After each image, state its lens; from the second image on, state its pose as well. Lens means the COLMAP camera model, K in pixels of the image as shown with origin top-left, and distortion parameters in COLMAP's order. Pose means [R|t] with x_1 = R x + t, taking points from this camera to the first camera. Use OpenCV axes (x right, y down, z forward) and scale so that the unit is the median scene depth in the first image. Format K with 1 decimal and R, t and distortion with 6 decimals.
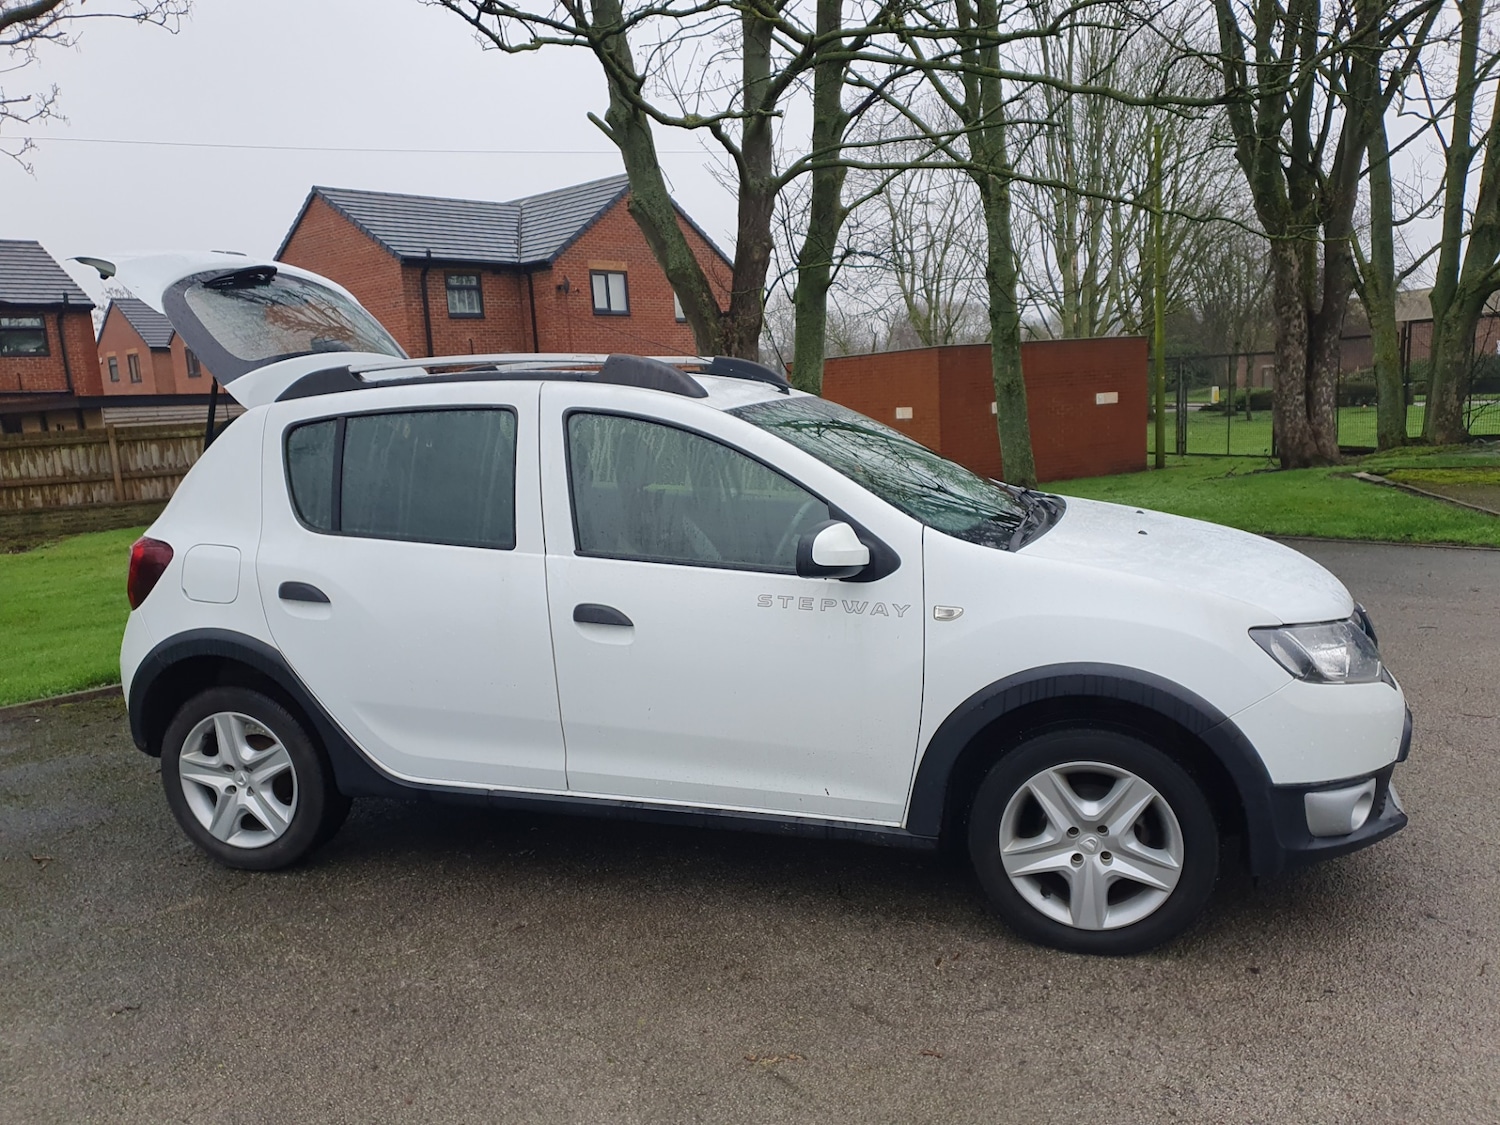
lens RADIAL K [[1168.0, 0, 765.2], [0, 1168.0, 590.1], [0, 0, 1]] dist [0.013438, 0.005677]
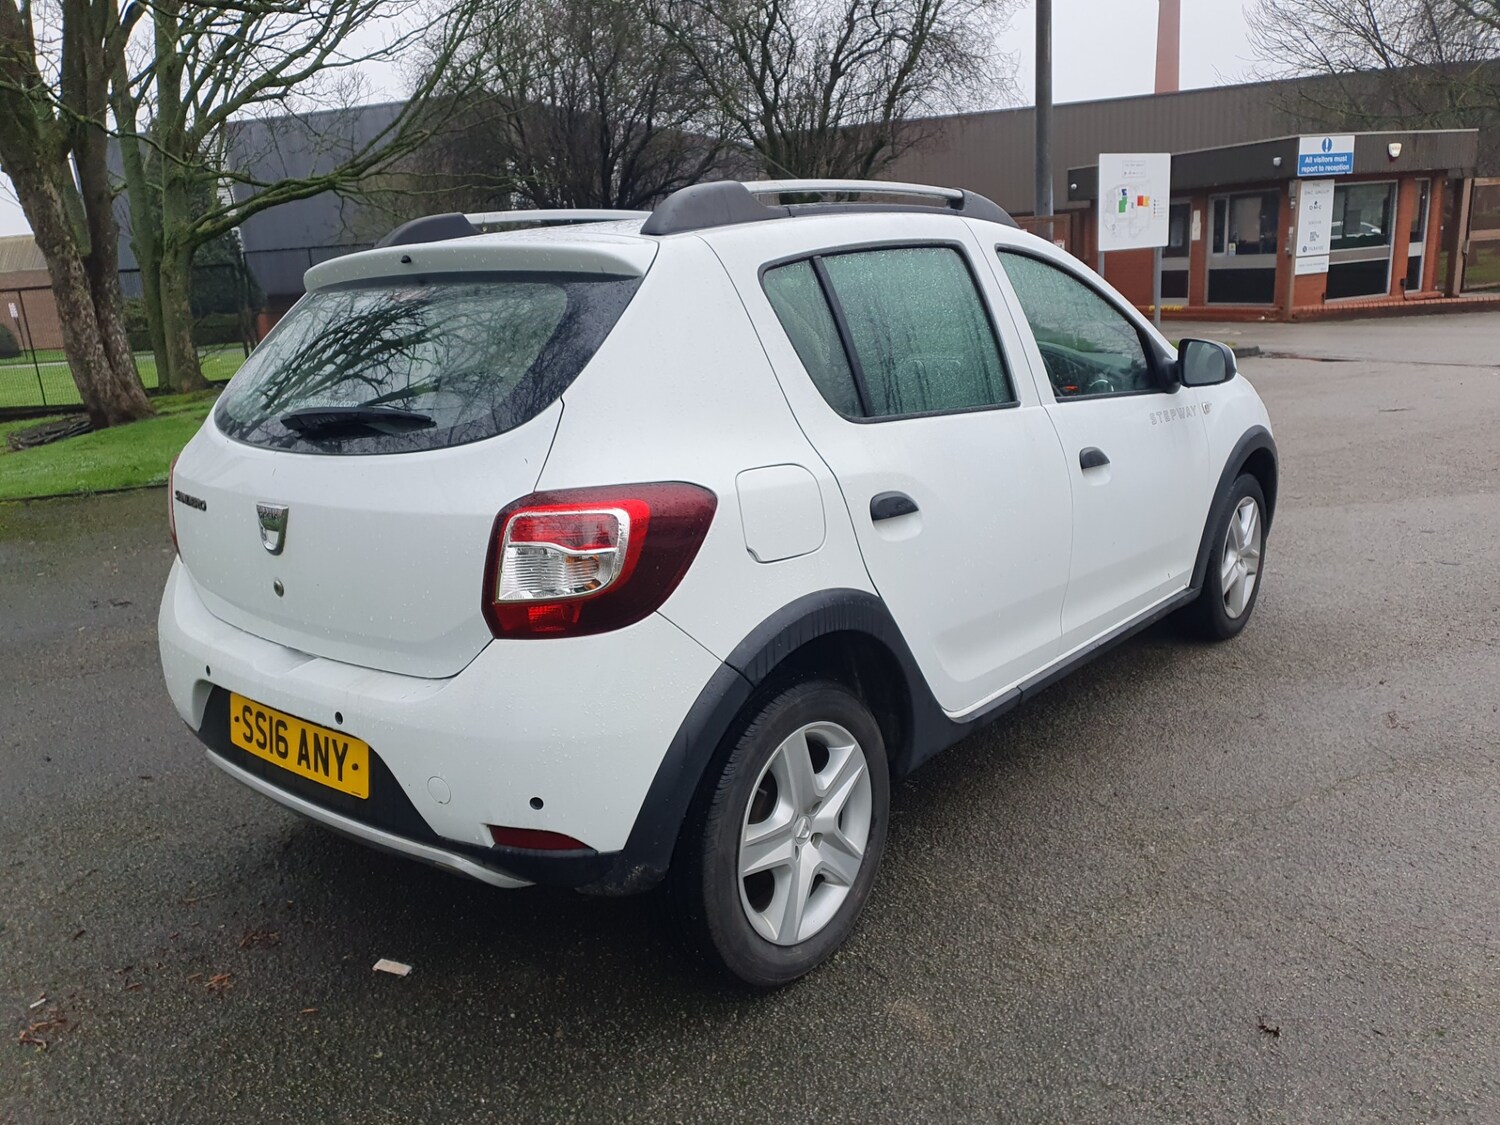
lens RADIAL K [[1166.8, 0, 759.8], [0, 1166.8, 584.9], [0, 0, 1]] dist [0.012947, 0.006729]
pose [[0.387592, -0.218984, 0.895443, -0.988797], [0.201467, 0.968015, 0.149526, -0.066950], [-0.899546, 0.122447, 0.419312, 0.733570]]
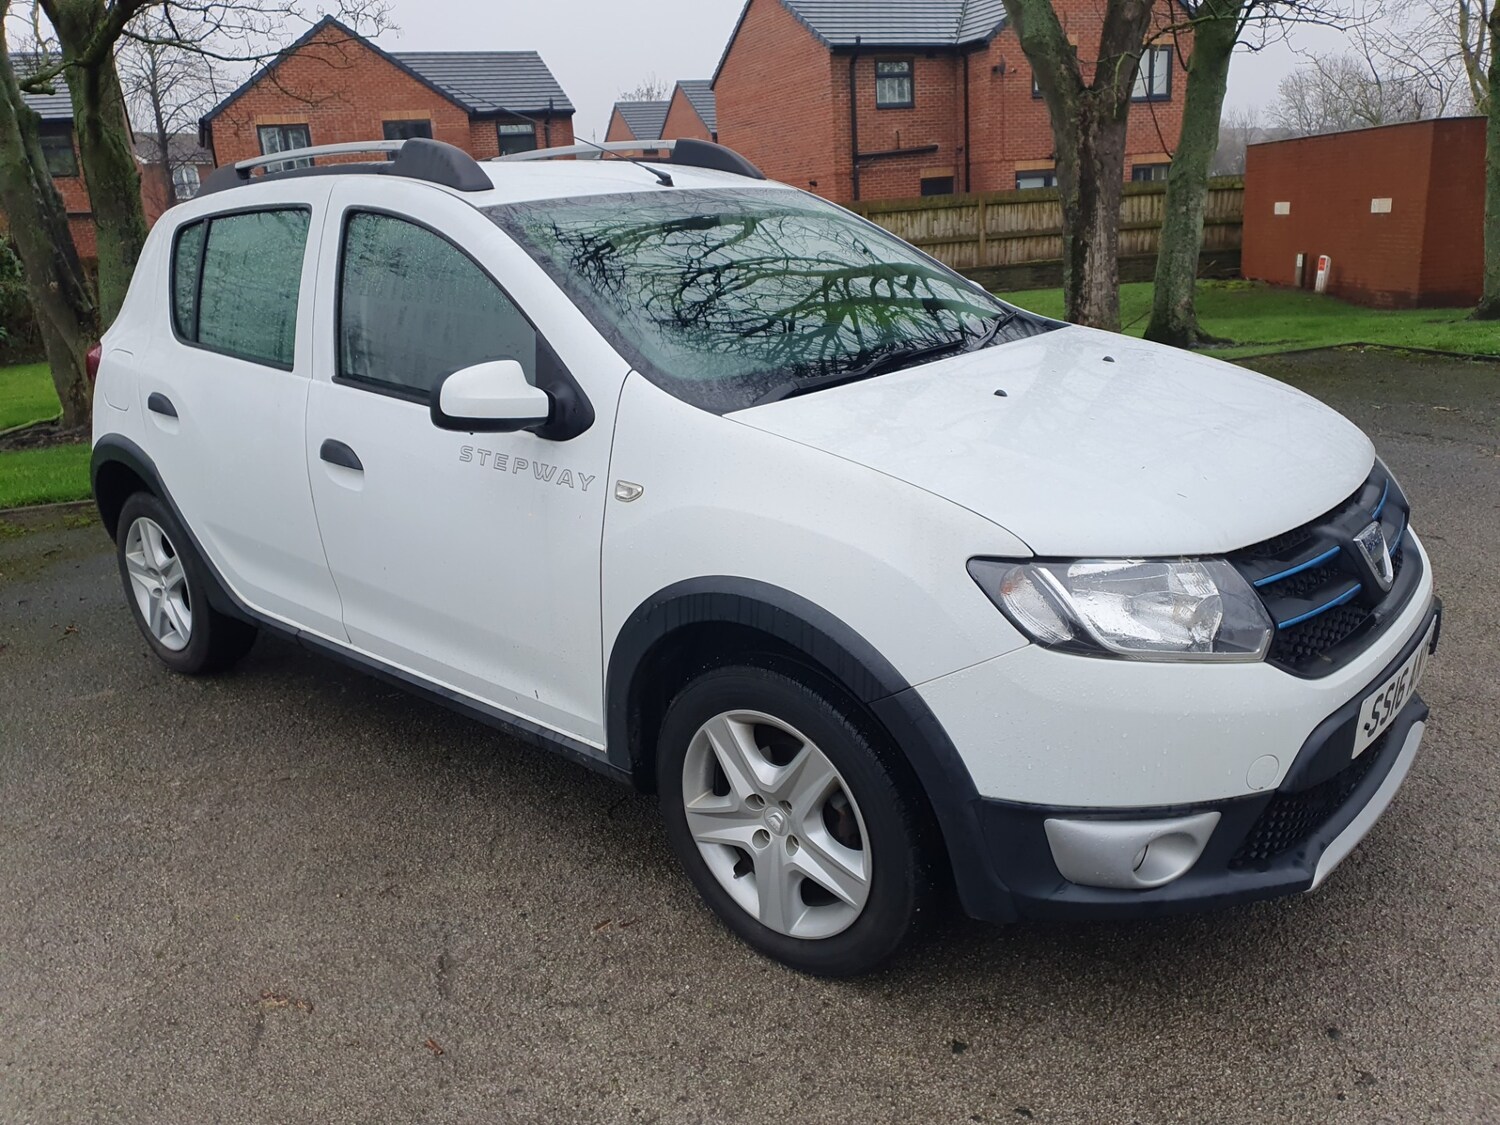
lens RADIAL K [[1174.8, 0, 750.0], [0, 1174.8, 562.5], [0, 0, 1]] dist [0.011030, 0.004163]
pose [[0.911736, 0.113543, -0.394773, 0.420708], [-0.057055, 0.986728, 0.152030, -0.041949], [0.406795, -0.116087, 0.906113, 0.274807]]
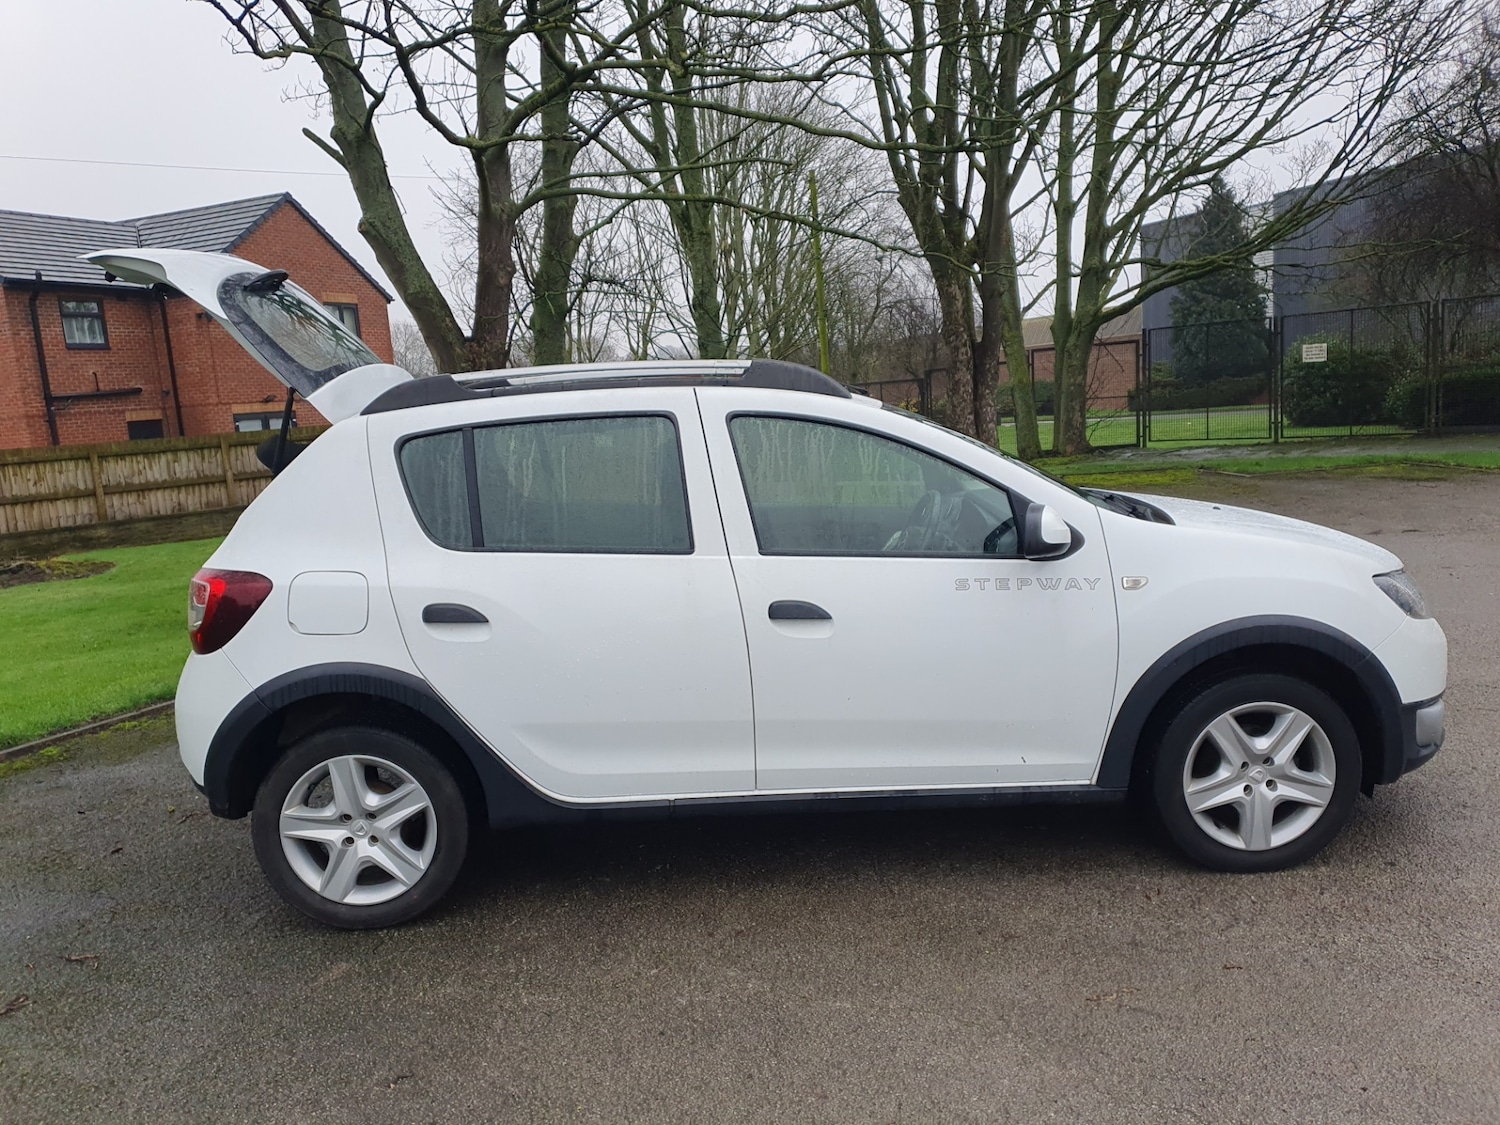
lens RADIAL K [[1165.6, 0, 752.0], [0, 1165.6, 582.5], [0, 0, 1]] dist [0.019473, -0.003935]
pose [[0.950506, -0.063590, 0.304129, -0.418544], [0.073804, 0.997026, -0.022198, 0.013799], [-0.301813, 0.043545, 0.952372, 0.038088]]
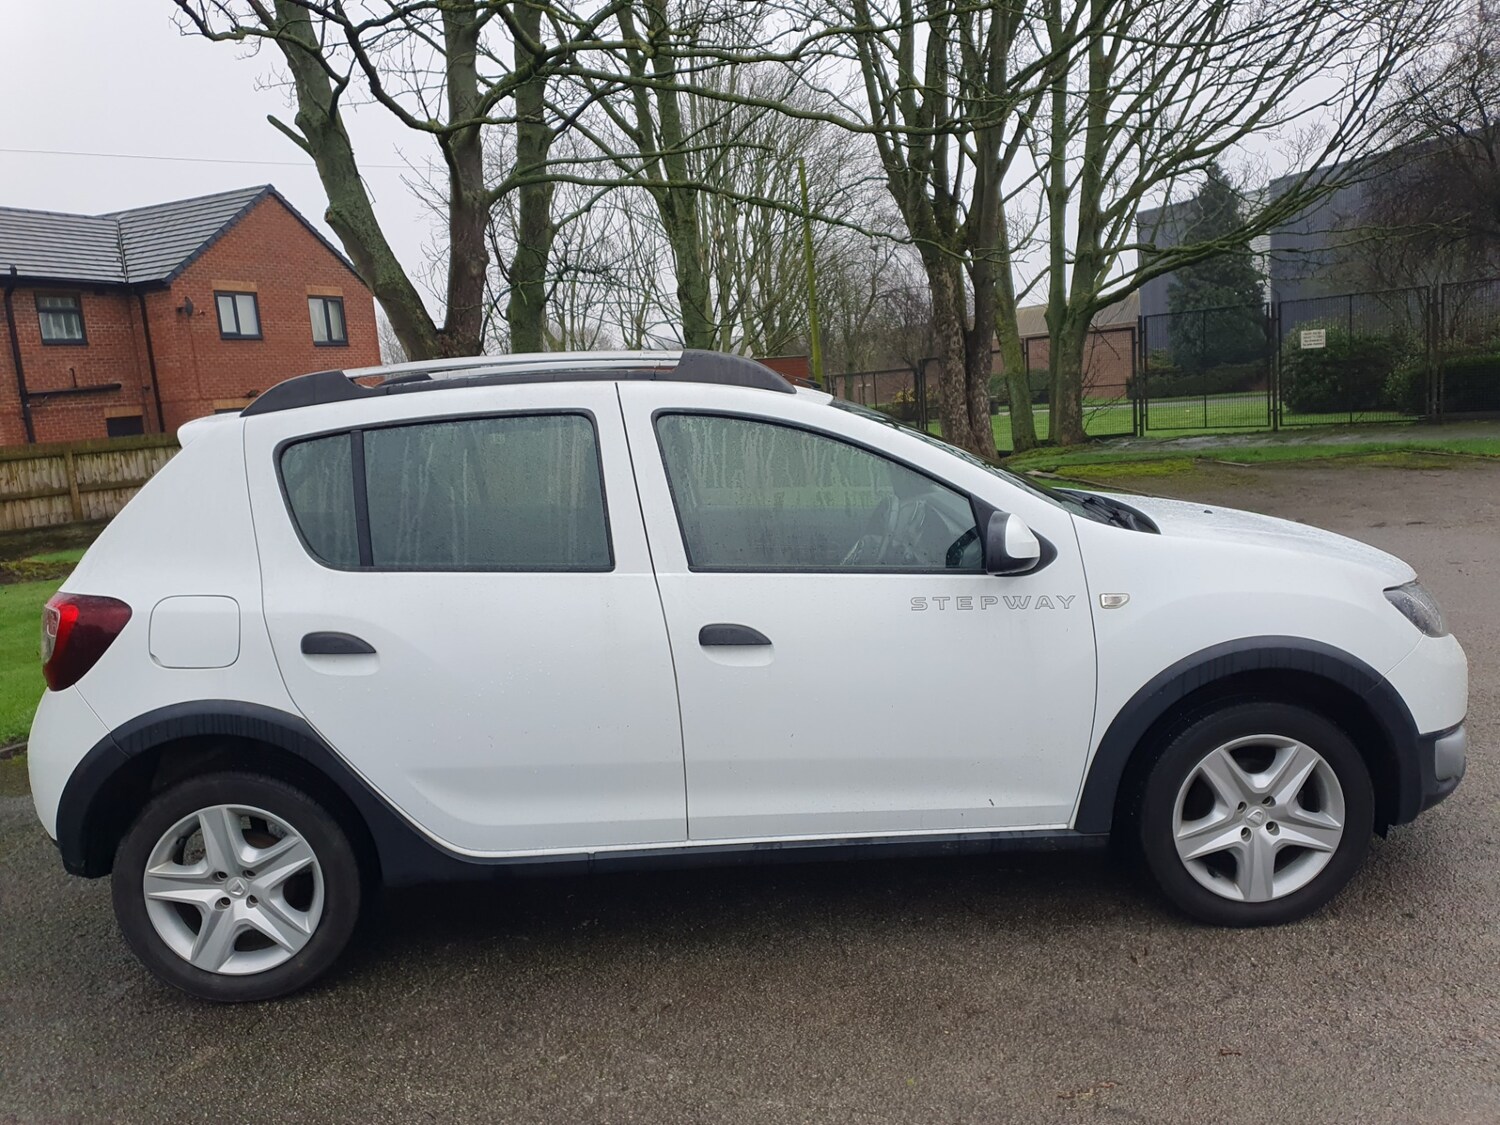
lens RADIAL K [[1168.5, 0, 756.7], [0, 1168.5, 564.0], [0, 0, 1]] dist [0.018451, -0.006221]
pose [[0.948918, -0.069233, 0.307833, -0.339347], [0.082315, 0.996164, -0.029701, -0.004920], [-0.304596, 0.053524, 0.950977, 0.121950]]
